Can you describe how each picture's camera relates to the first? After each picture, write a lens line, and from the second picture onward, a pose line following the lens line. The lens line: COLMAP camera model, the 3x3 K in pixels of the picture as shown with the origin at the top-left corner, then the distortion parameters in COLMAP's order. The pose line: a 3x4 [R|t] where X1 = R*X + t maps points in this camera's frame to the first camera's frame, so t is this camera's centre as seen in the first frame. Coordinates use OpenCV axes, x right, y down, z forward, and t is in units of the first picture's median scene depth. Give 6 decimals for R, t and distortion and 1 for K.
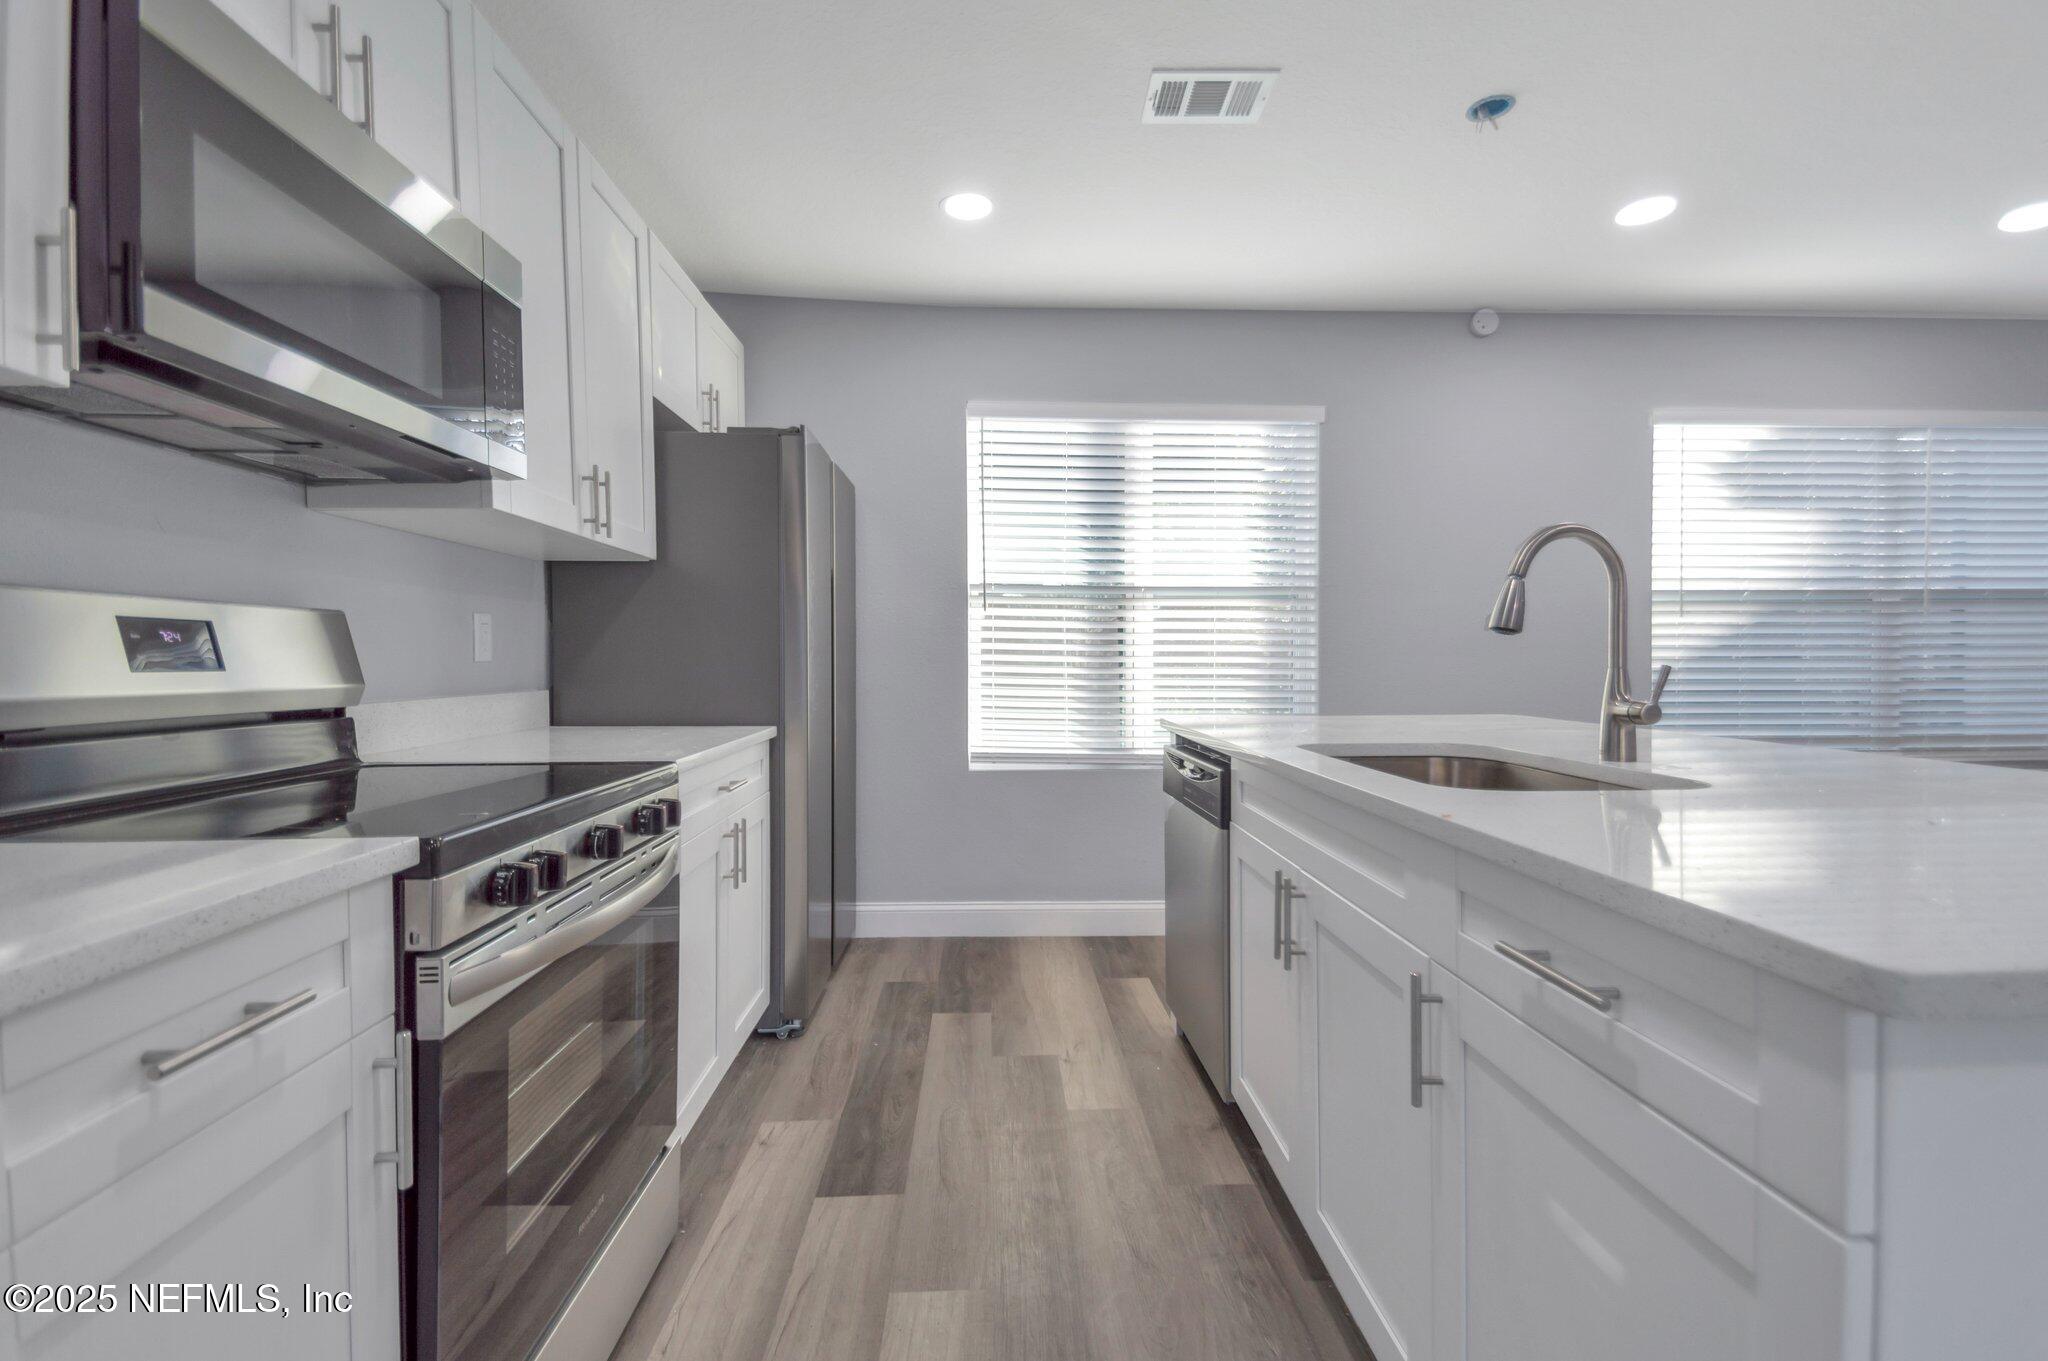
lens RADIAL K [[909.3, 0, 1044.4], [0, 909.3, 670.7], [0, 0, 1]] dist [0.073298, -0.035737]
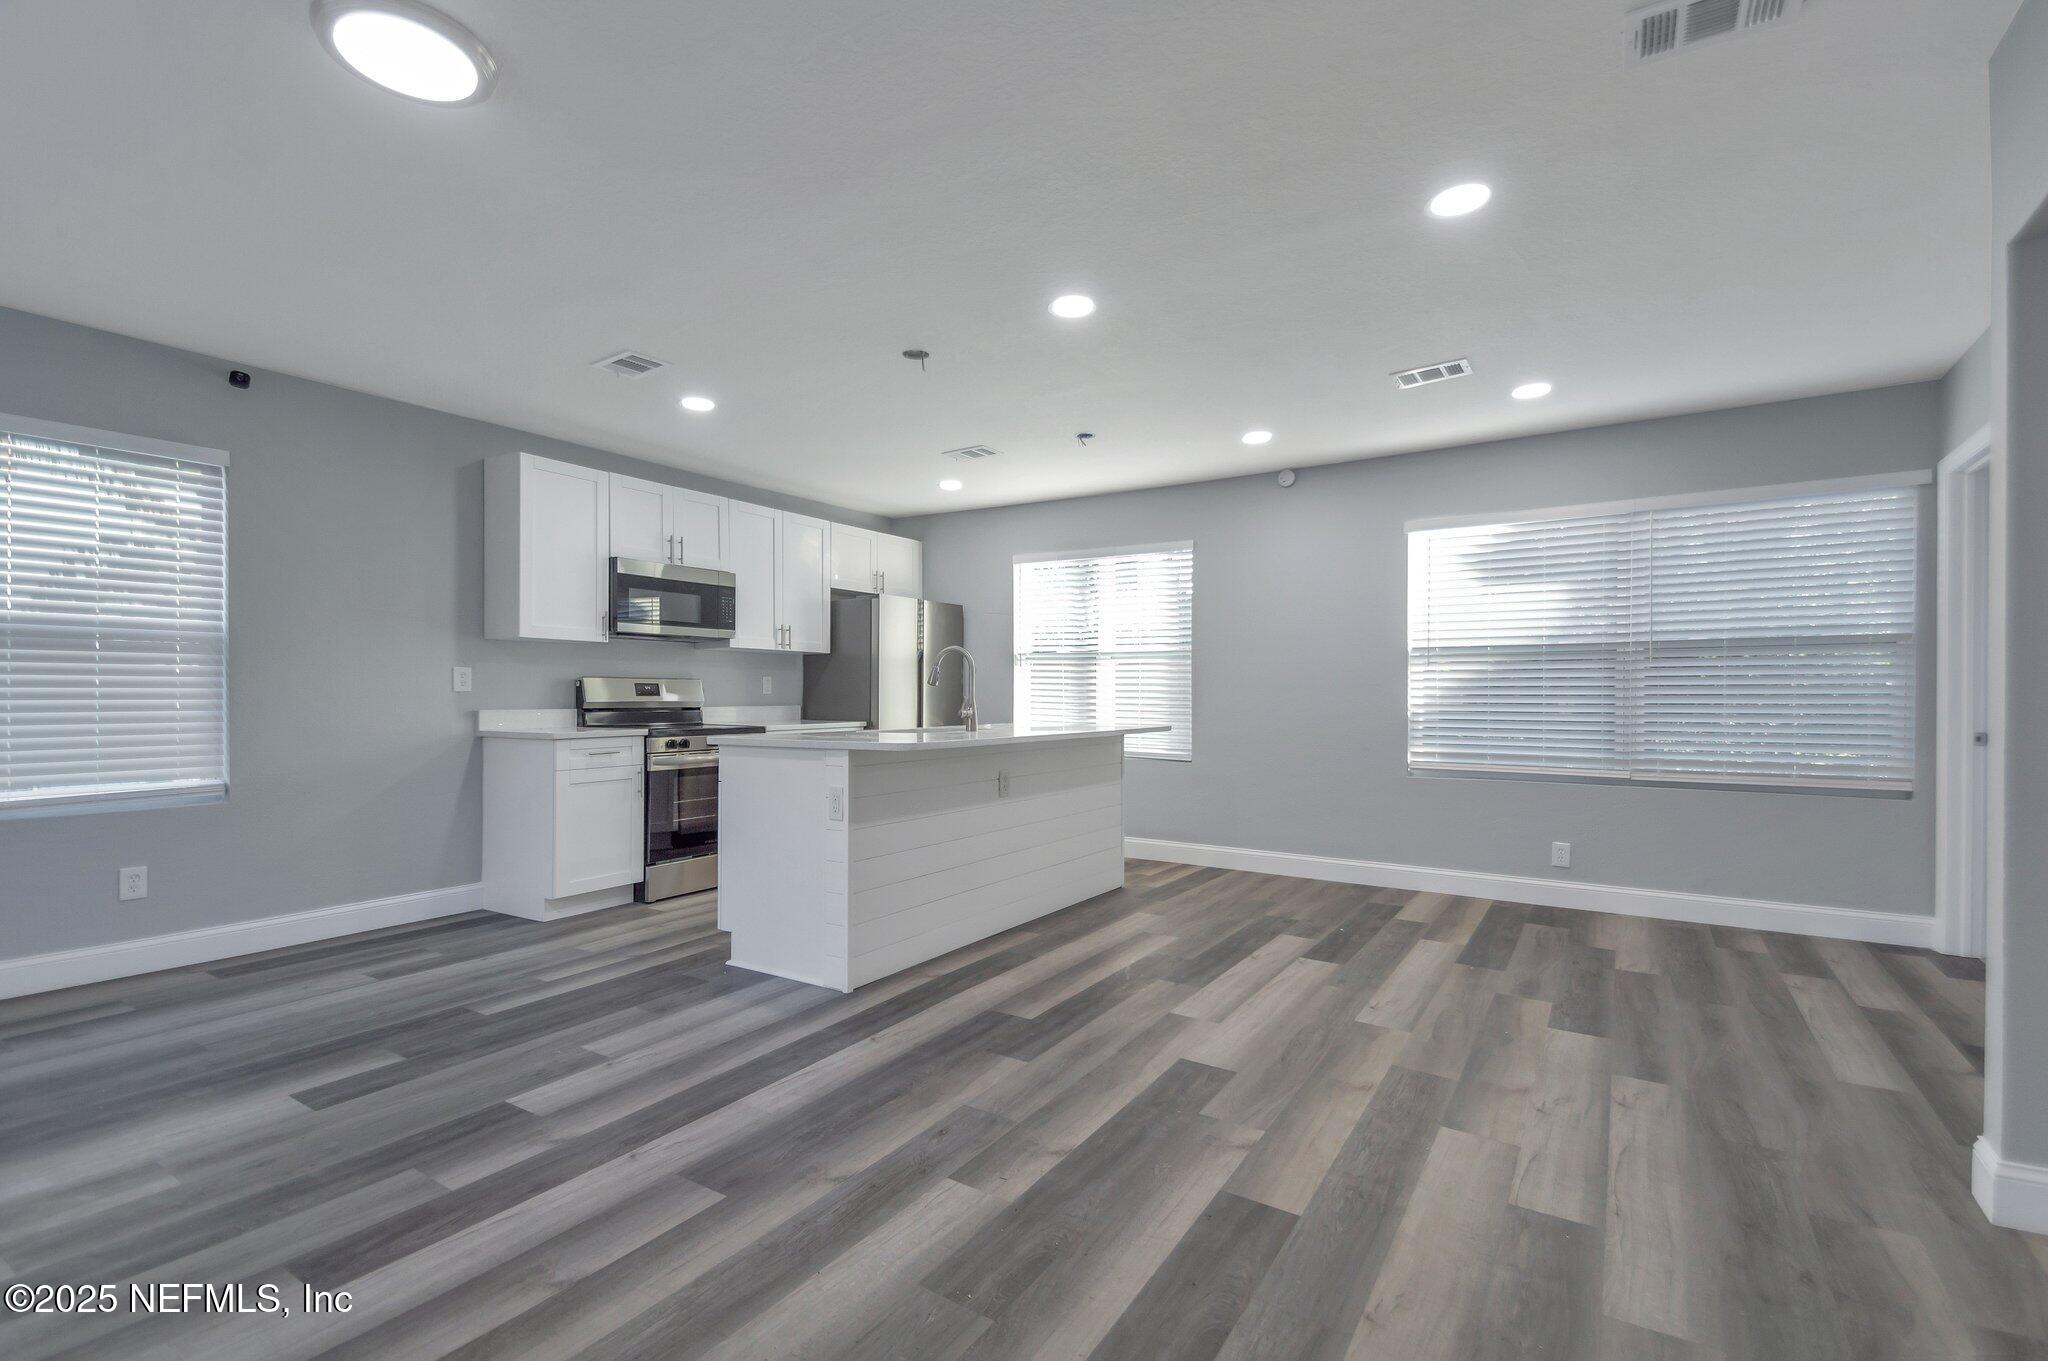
lens RADIAL K [[910.7, 0, 1057.1], [0, 910.7, 692.8], [0, 0, 1]] dist [0.069447, -0.037191]
pose [[0.825304, 0.002412, -0.564683, 1.032123], [-0.011094, 0.999867, -0.011944, 0.005947], [0.564580, 0.016122, 0.825221, -0.480442]]
